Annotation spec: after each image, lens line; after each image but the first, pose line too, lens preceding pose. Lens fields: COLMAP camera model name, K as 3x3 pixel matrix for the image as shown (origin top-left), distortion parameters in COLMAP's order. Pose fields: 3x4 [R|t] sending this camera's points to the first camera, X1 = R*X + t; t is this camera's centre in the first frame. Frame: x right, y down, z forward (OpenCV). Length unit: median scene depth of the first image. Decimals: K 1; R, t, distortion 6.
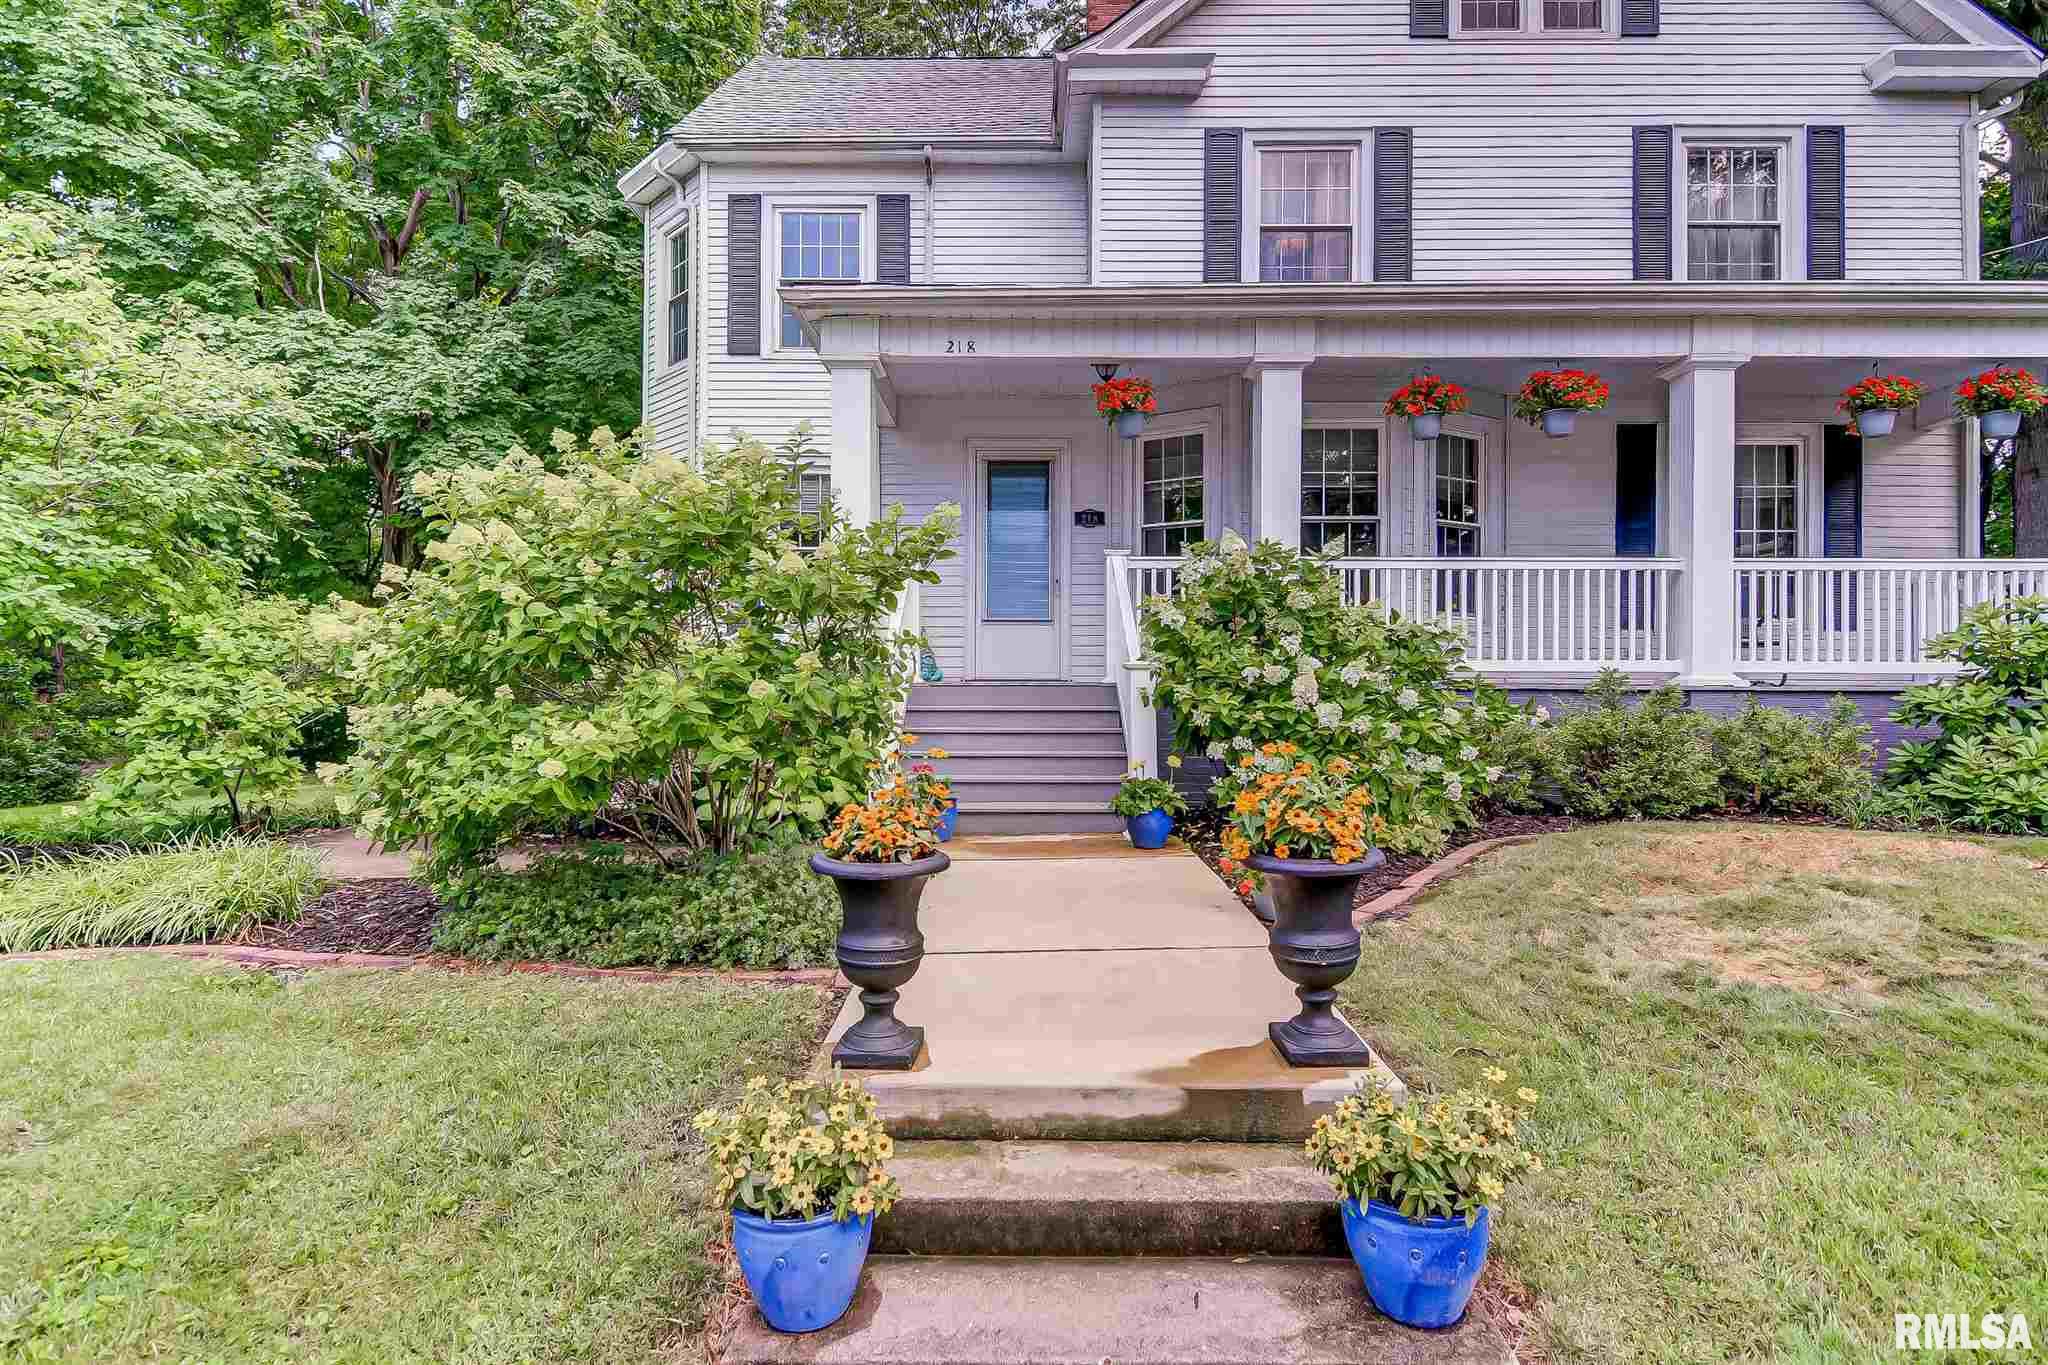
lens RADIAL K [[1028.4, 0, 1018.9], [0, 1028.4, 683.1], [0, 0, 1]] dist [0.006382, -0.006184]
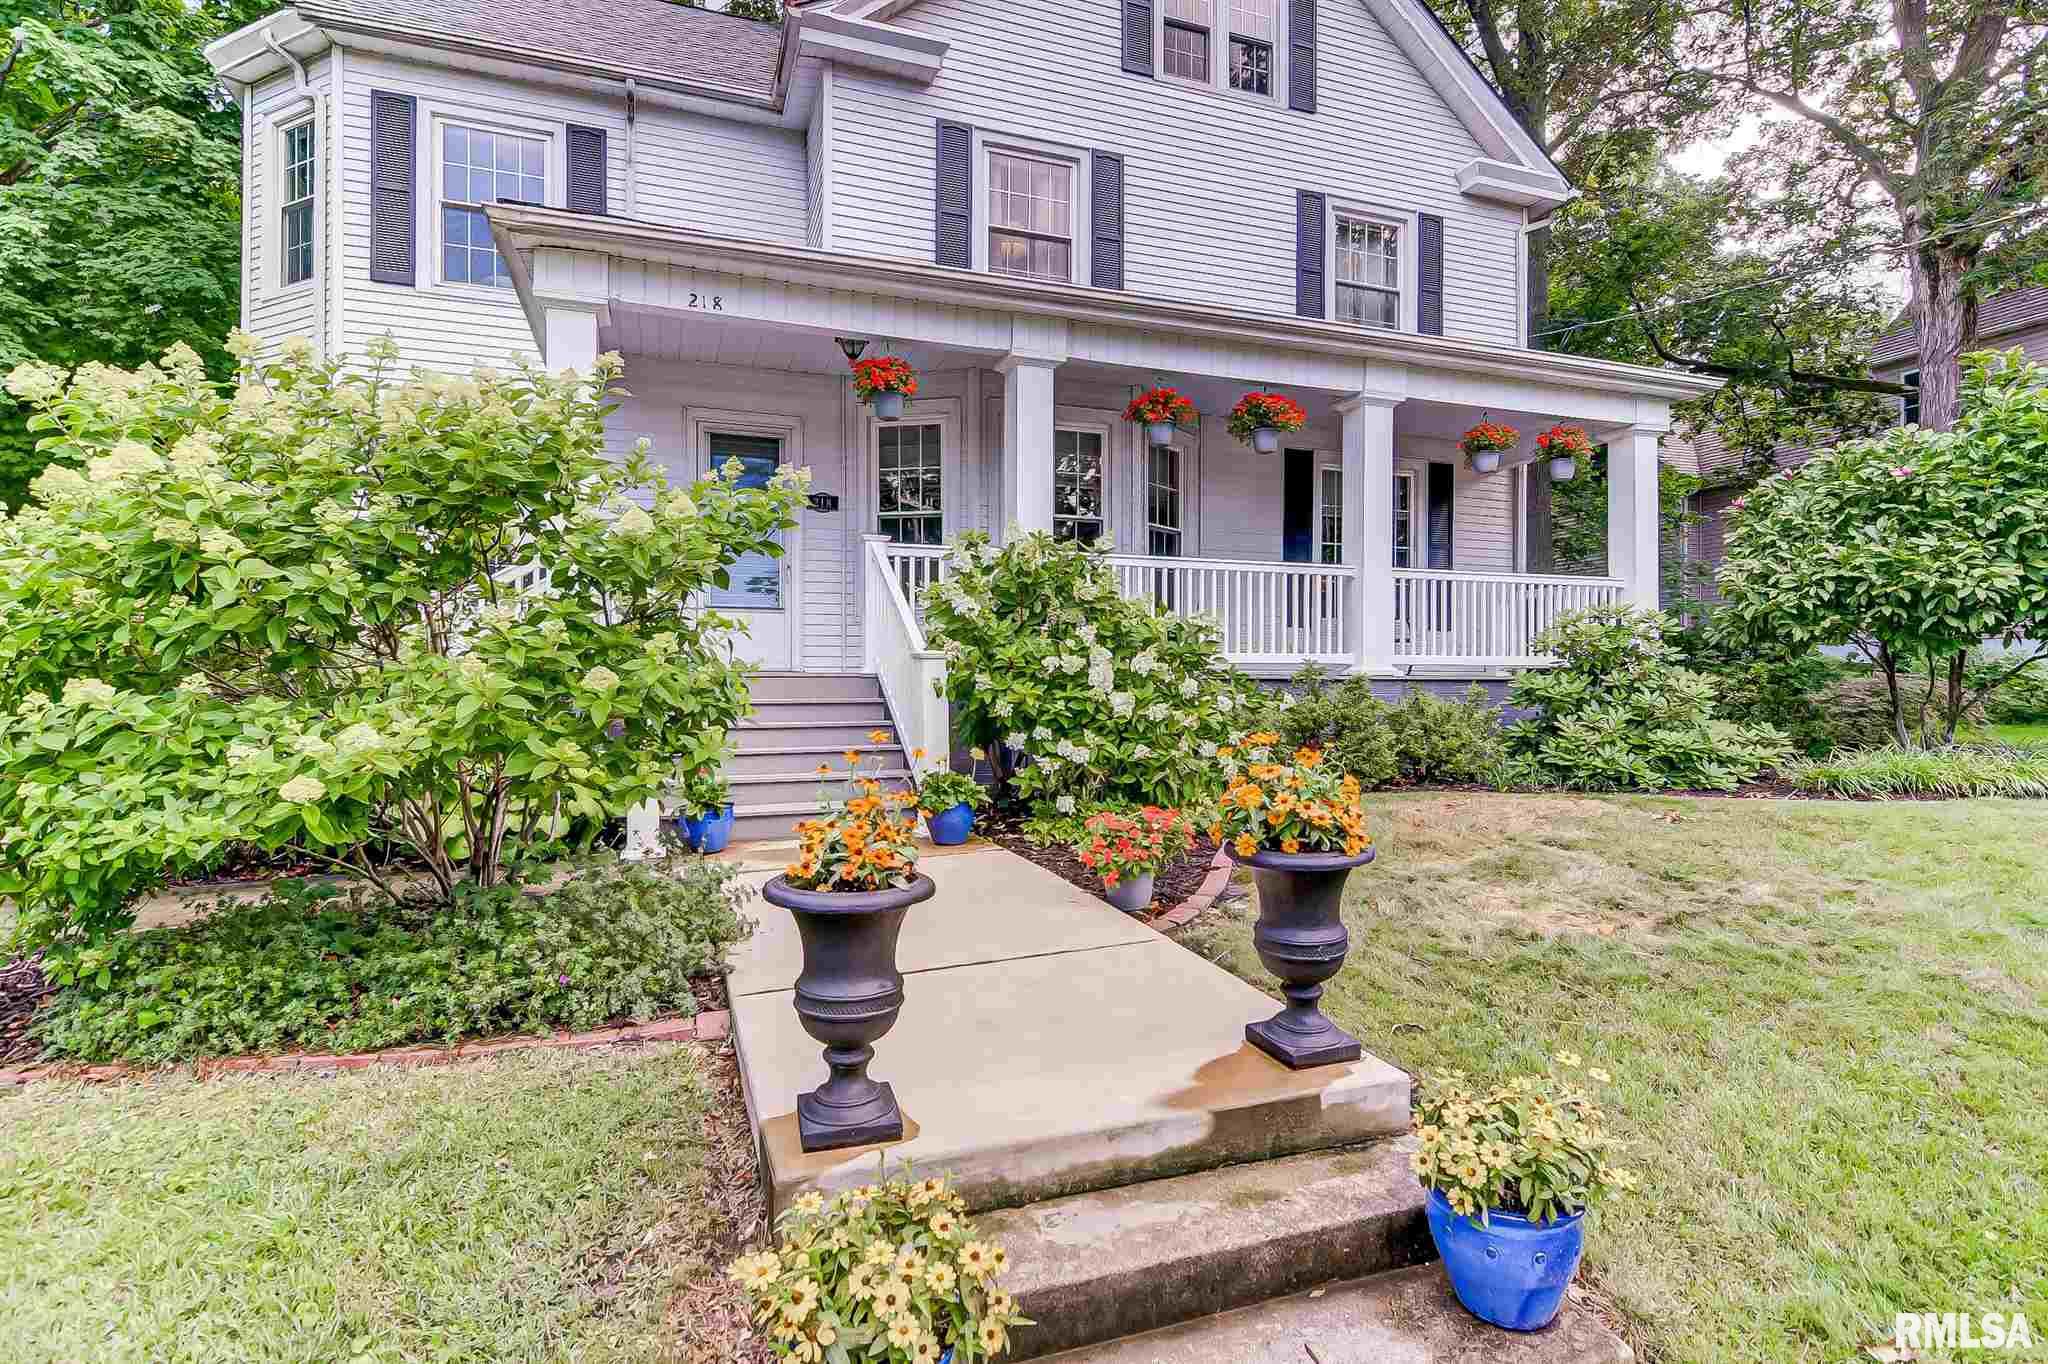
lens RADIAL K [[1000.5, 0, 1035.0], [0, 1000.5, 681.8], [0, 0, 1]] dist [0.005145, -0.006803]
pose [[0.936316, -0.003736, 0.351139, -0.121621], [0.001548, 0.999978, 0.006513, 0.002233], [-0.351155, -0.005554, 0.936301, 0.091690]]
